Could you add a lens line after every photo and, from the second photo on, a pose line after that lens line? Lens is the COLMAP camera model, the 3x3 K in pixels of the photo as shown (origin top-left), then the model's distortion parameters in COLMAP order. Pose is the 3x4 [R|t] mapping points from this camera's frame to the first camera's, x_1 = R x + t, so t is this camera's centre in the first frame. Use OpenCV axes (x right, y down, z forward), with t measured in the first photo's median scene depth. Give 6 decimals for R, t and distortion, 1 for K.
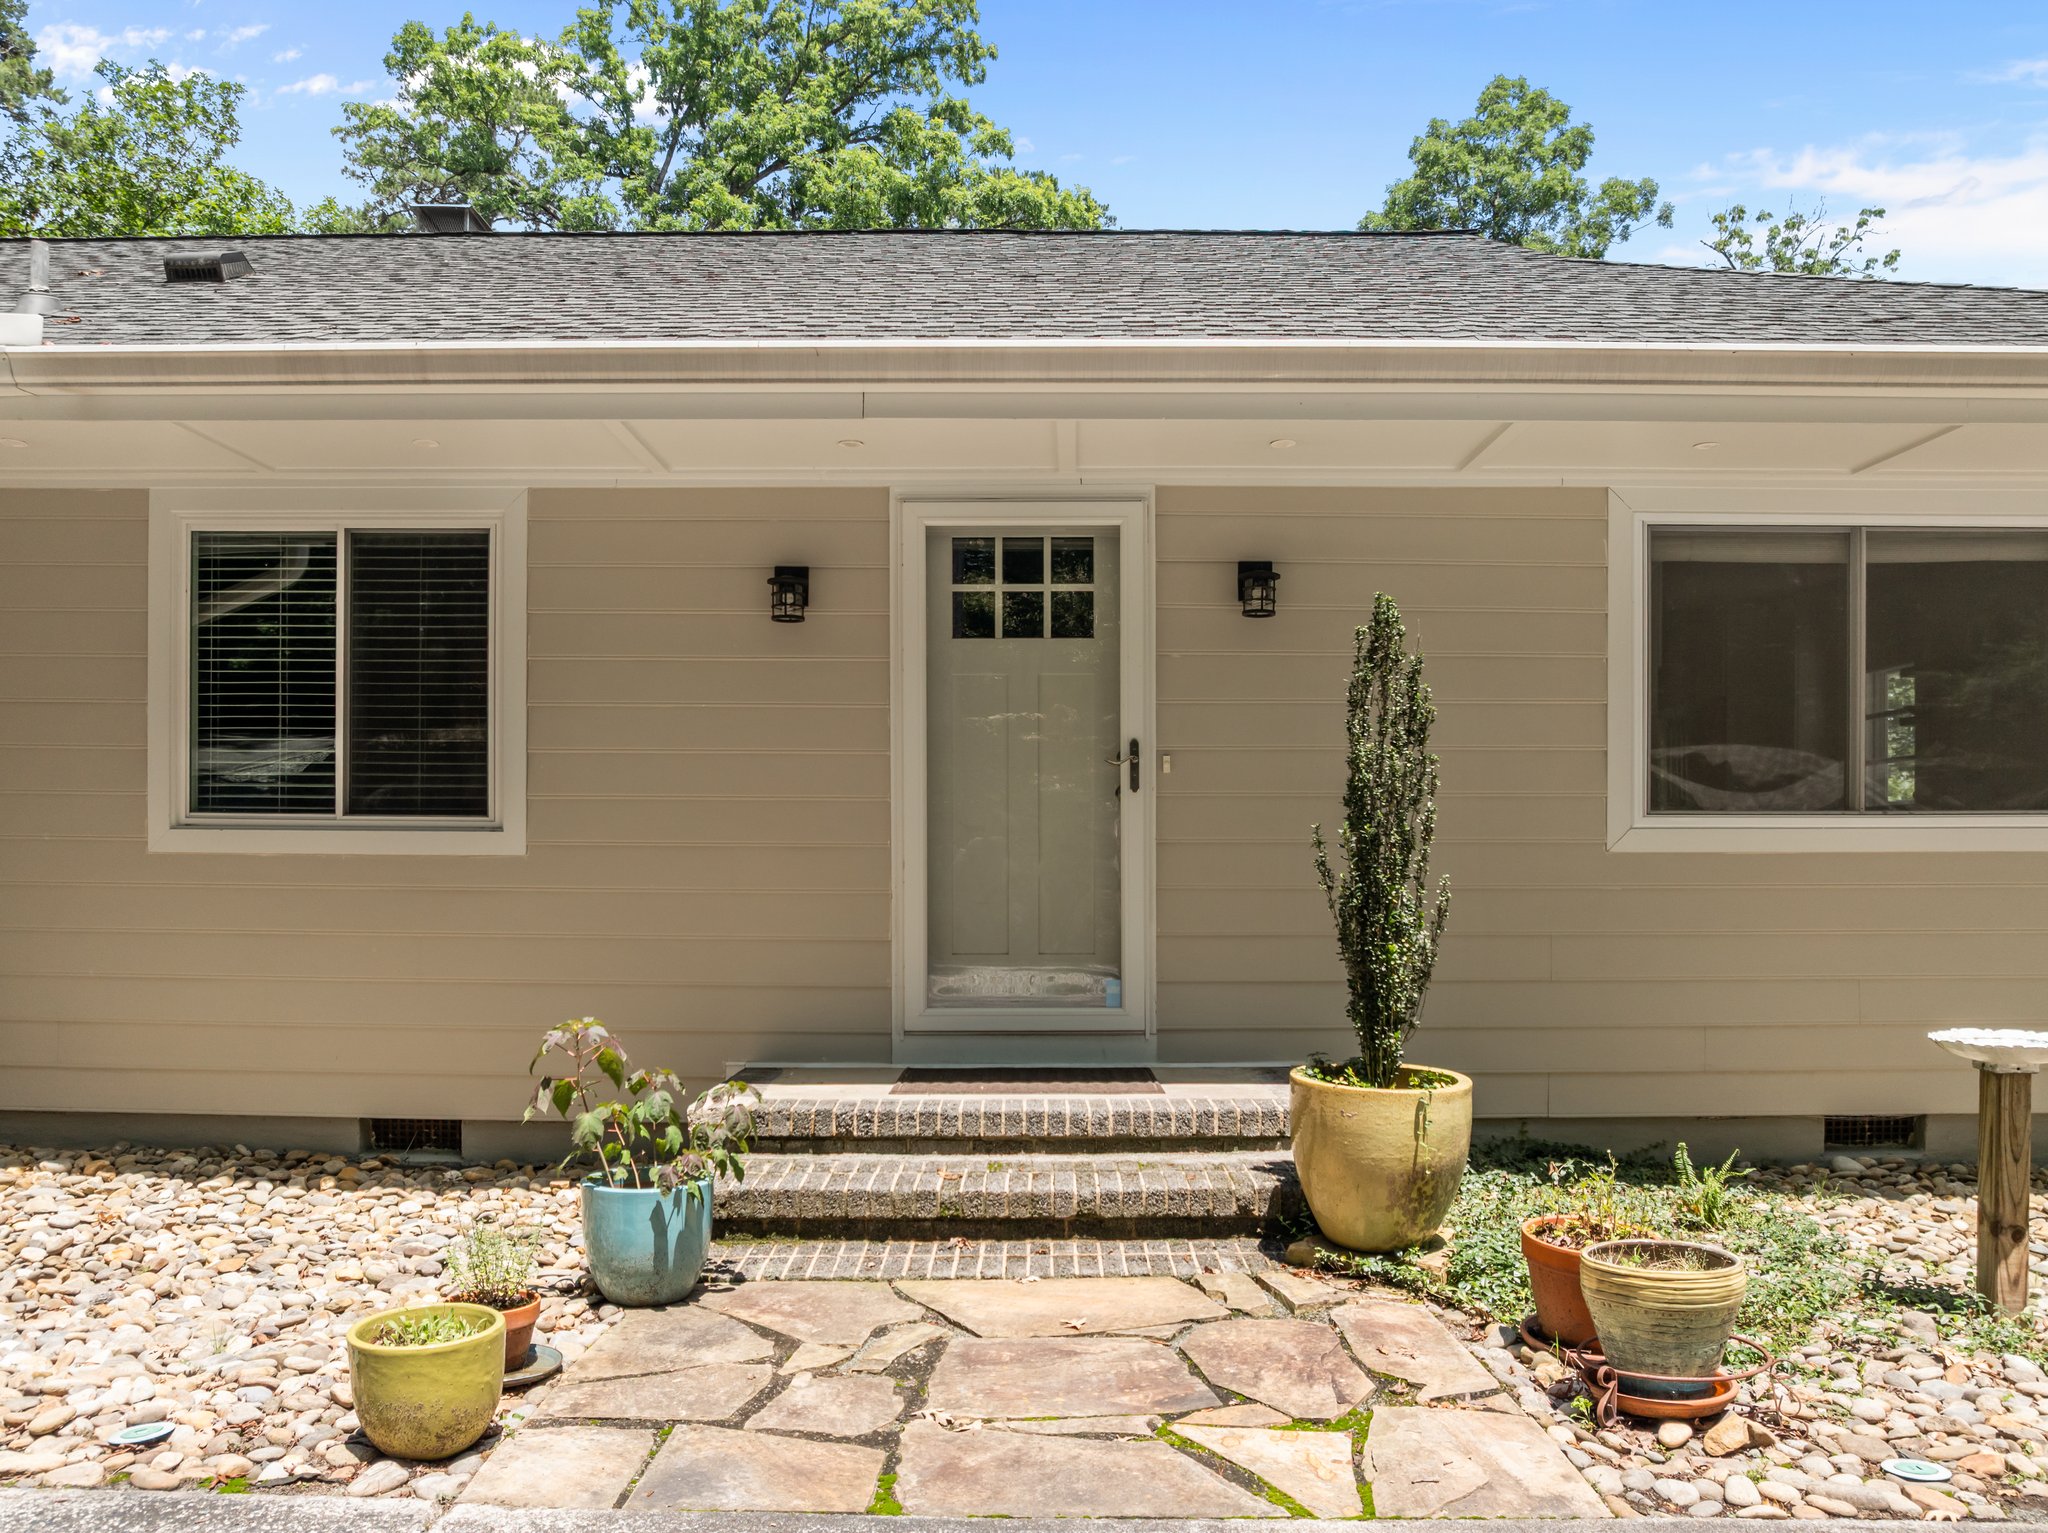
lens RADIAL K [[1490.7, 0, 1024.7], [0, 1490.7, 886.7], [0, 0, 1]] dist [-0.042785, 0.006366]
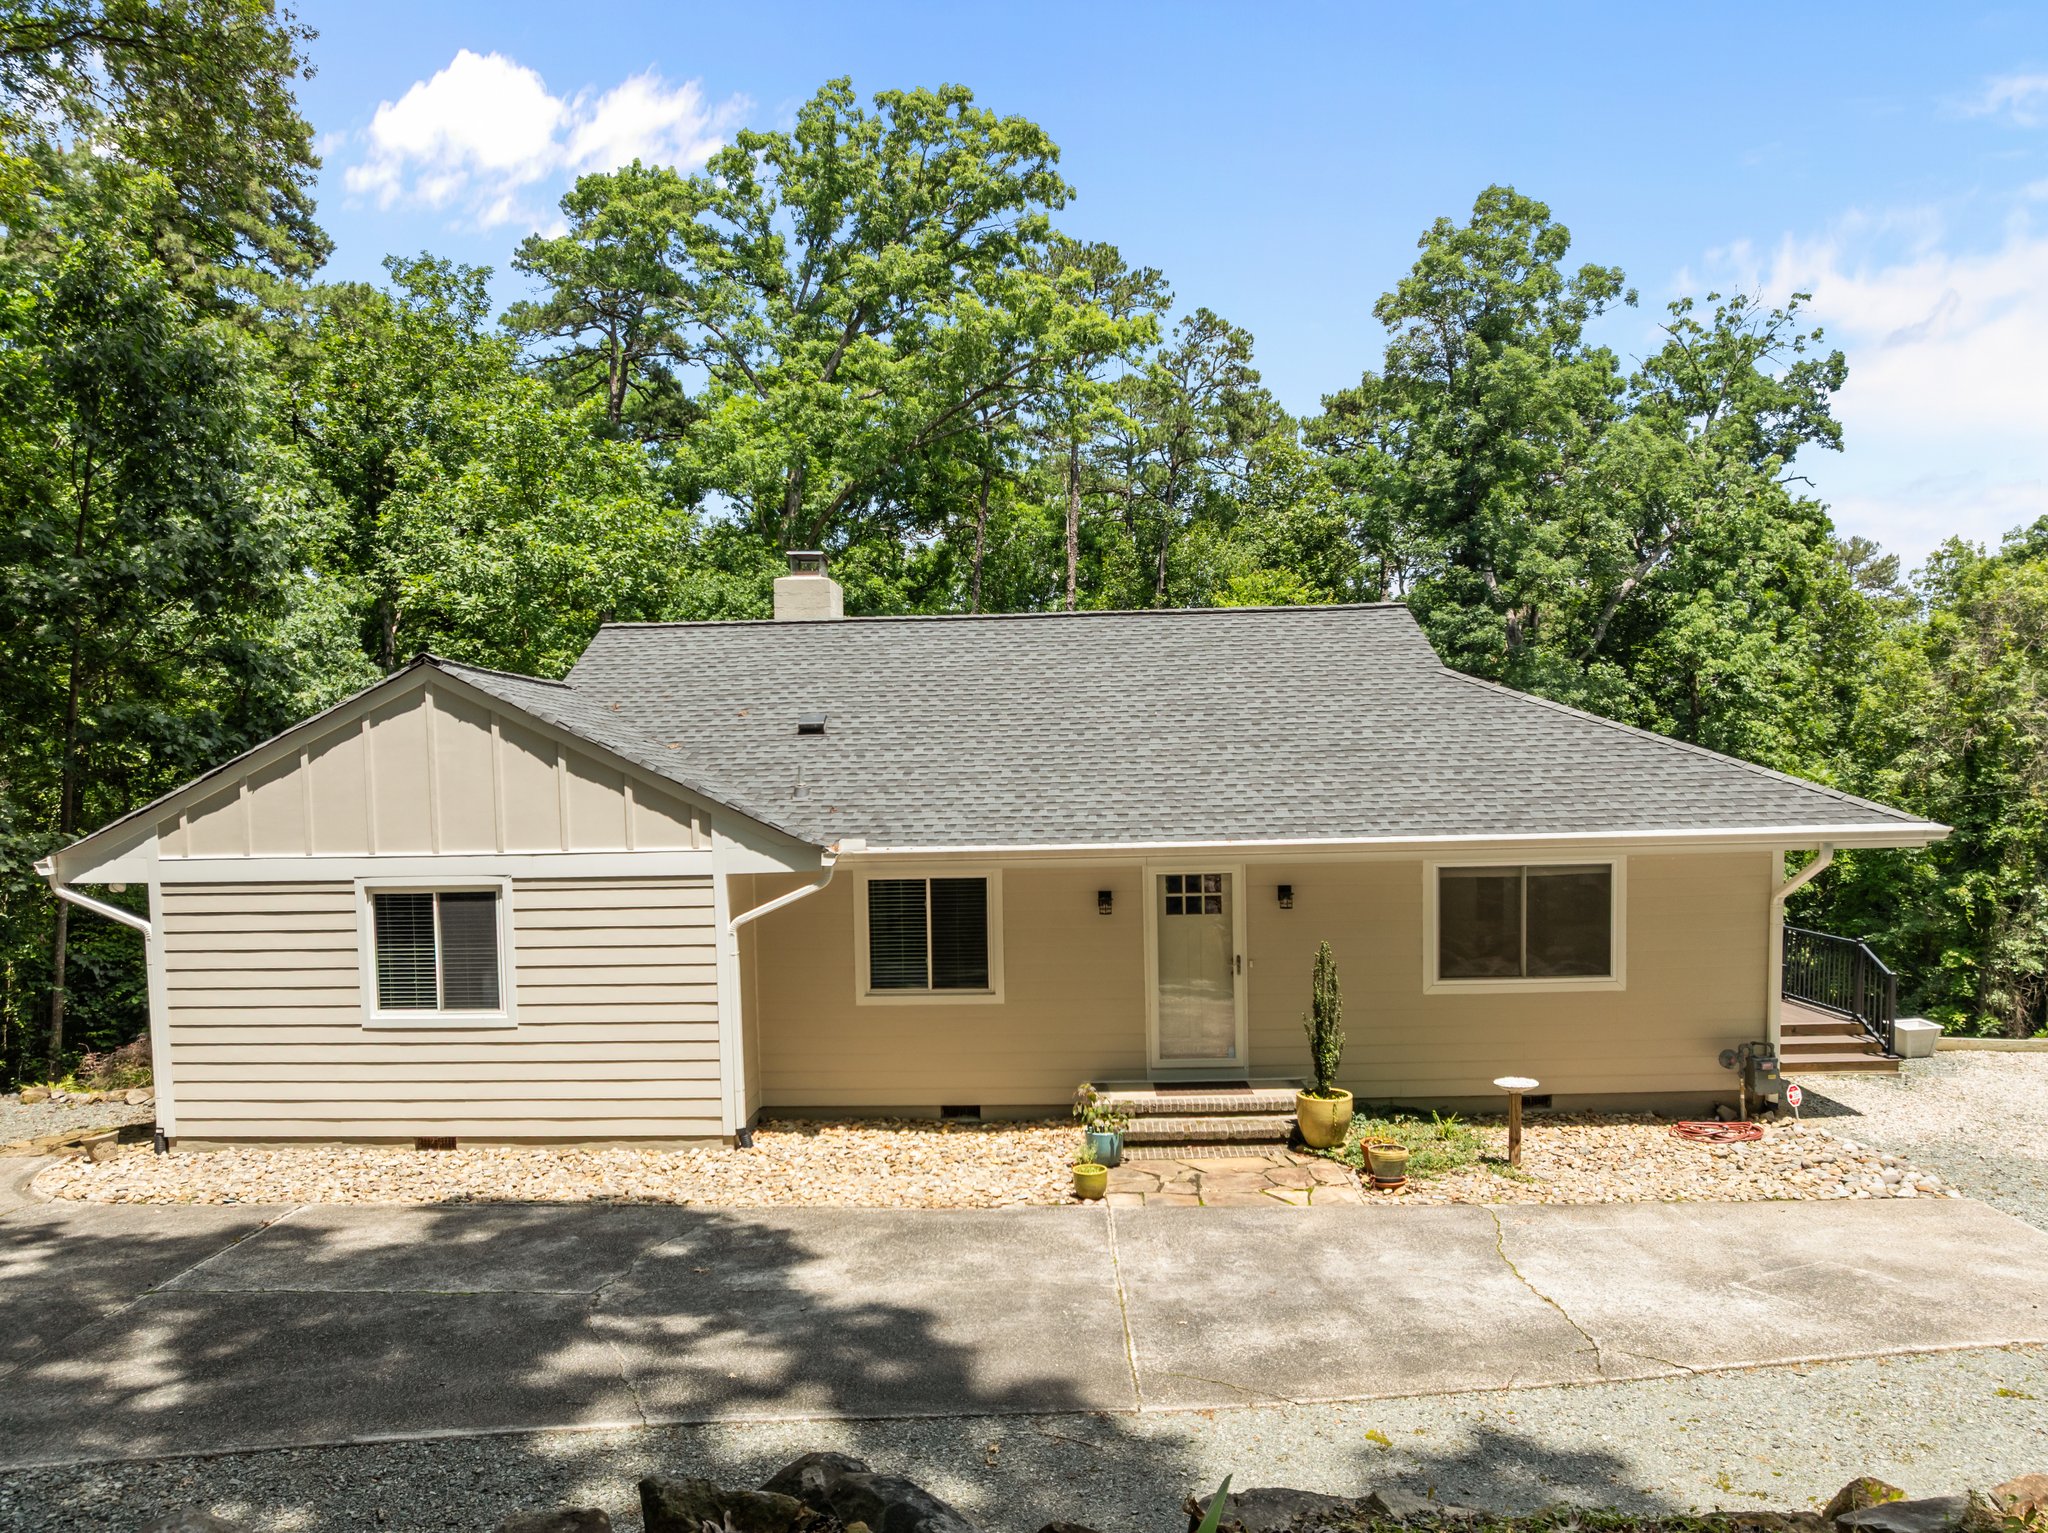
lens RADIAL K [[1490.7, 0, 1024.7], [0, 1490.7, 886.7], [0, 0, 1]] dist [-0.042785, 0.006366]
pose [[0.999356, -0.020519, -0.029444, -0.264332], [0.022247, 0.997974, 0.059601, -0.457515], [0.028161, -0.060218, 0.997788, -1.911824]]
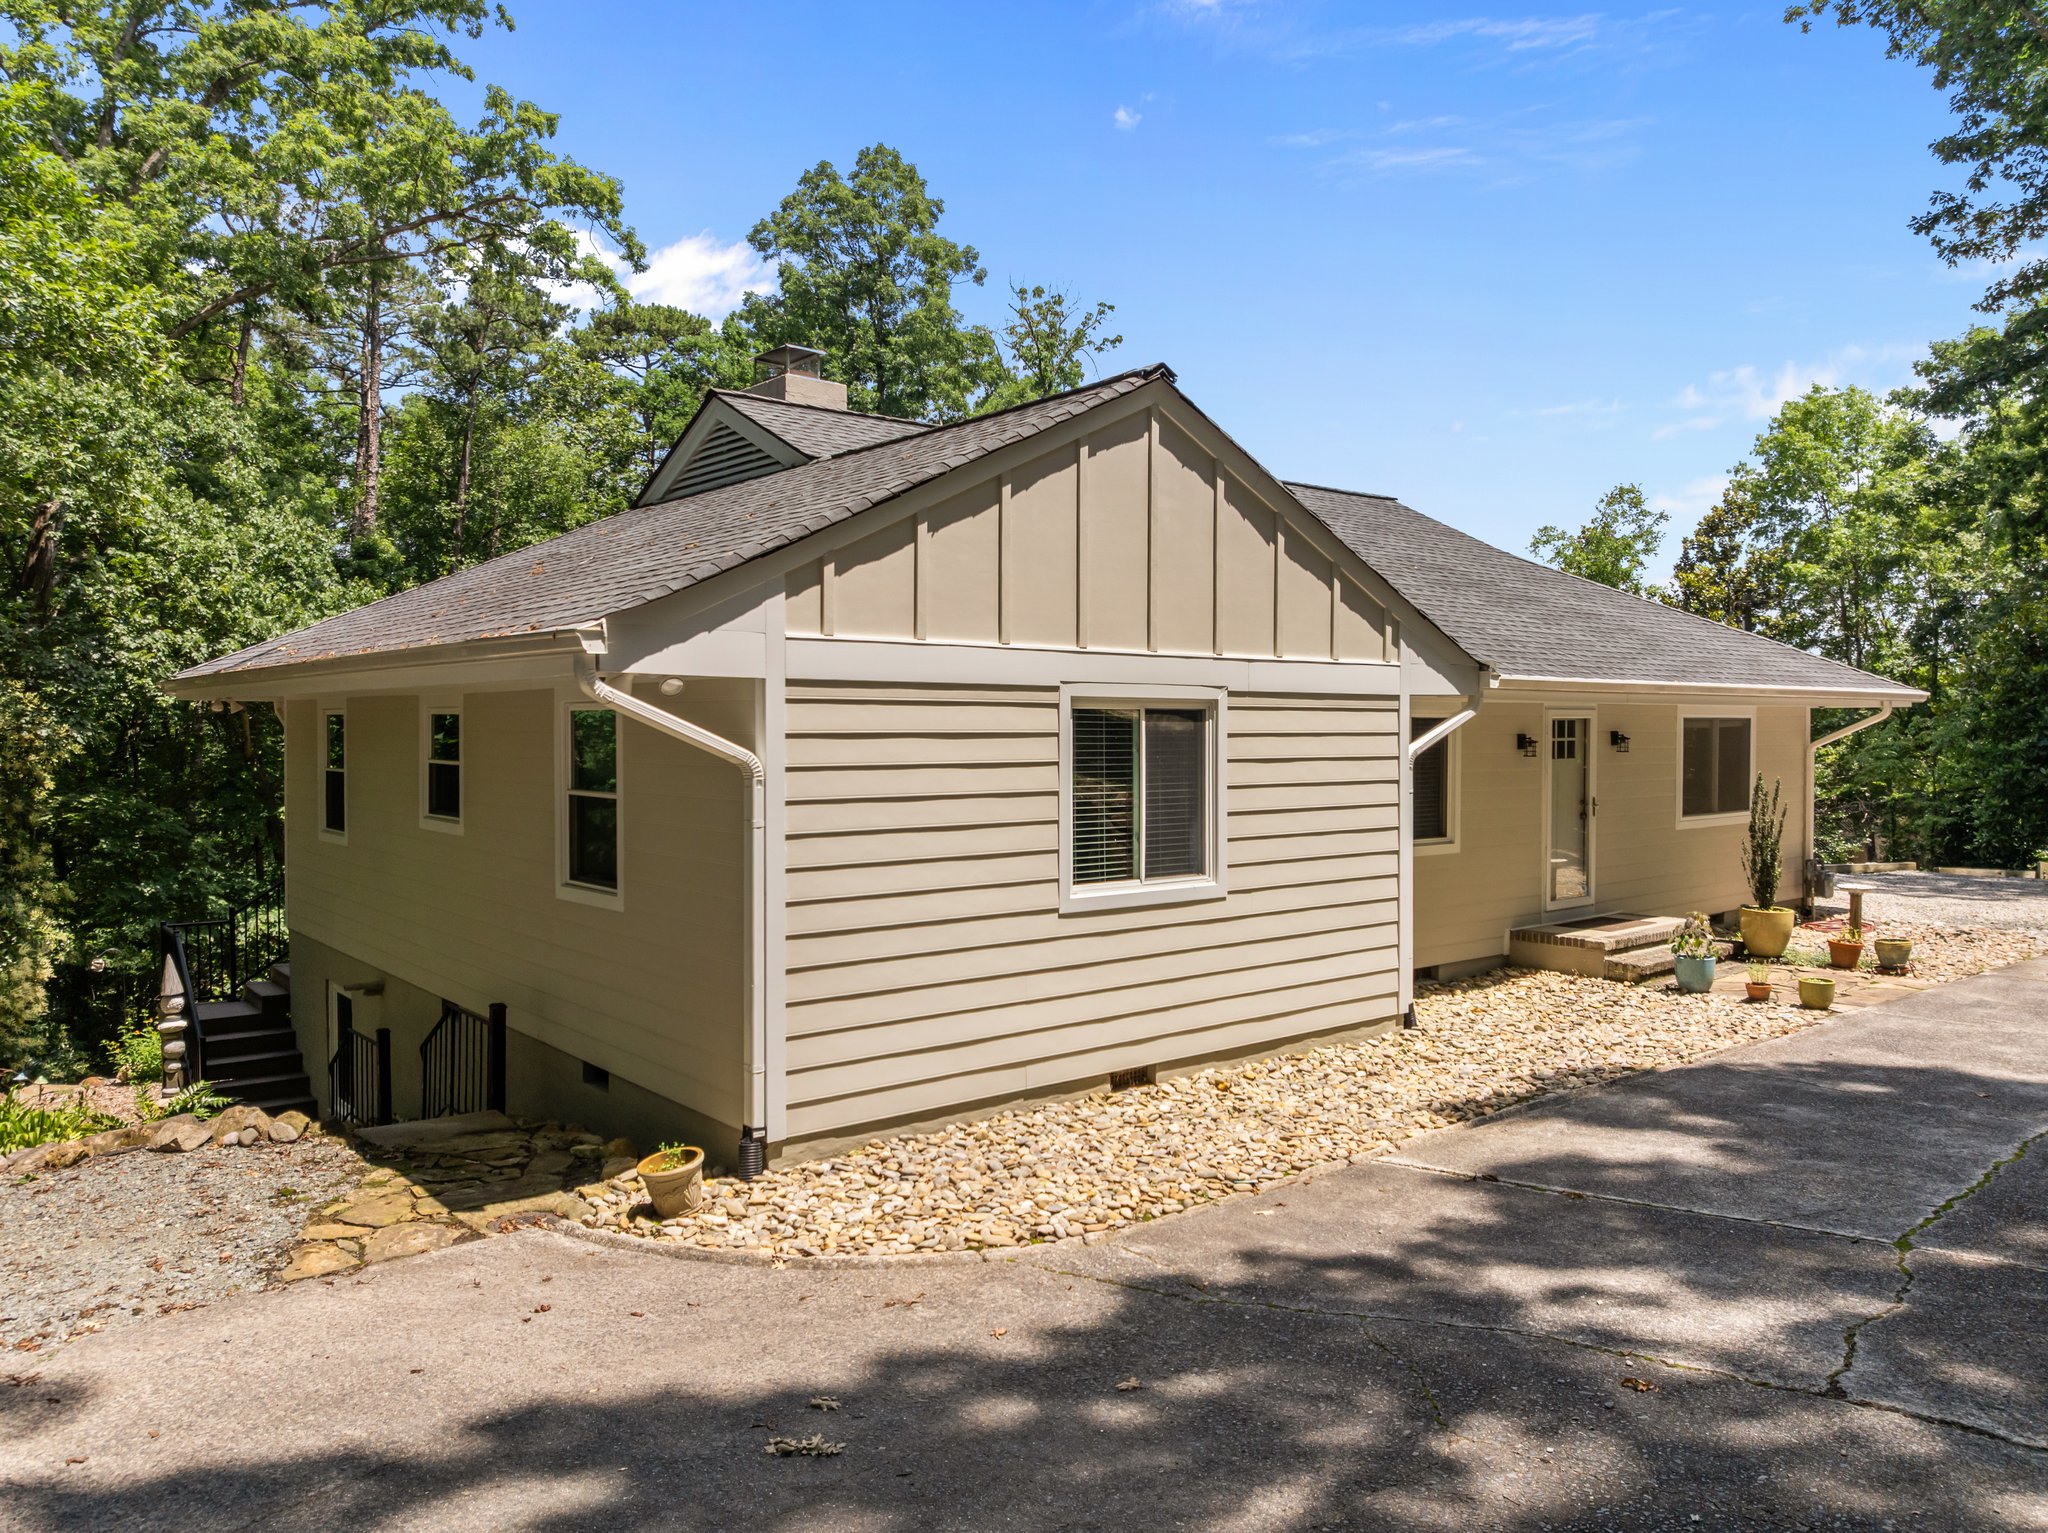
lens RADIAL K [[1449.3, 0, 1046.2], [0, 1449.3, 761.9], [0, 0, 1]] dist [-0.055767, 0.029207]
pose [[0.769988, -0.018432, 0.637793, -2.859162], [0.010434, 0.999813, 0.016299, -0.259836], [-0.637974, -0.005895, 0.770036, -0.468911]]
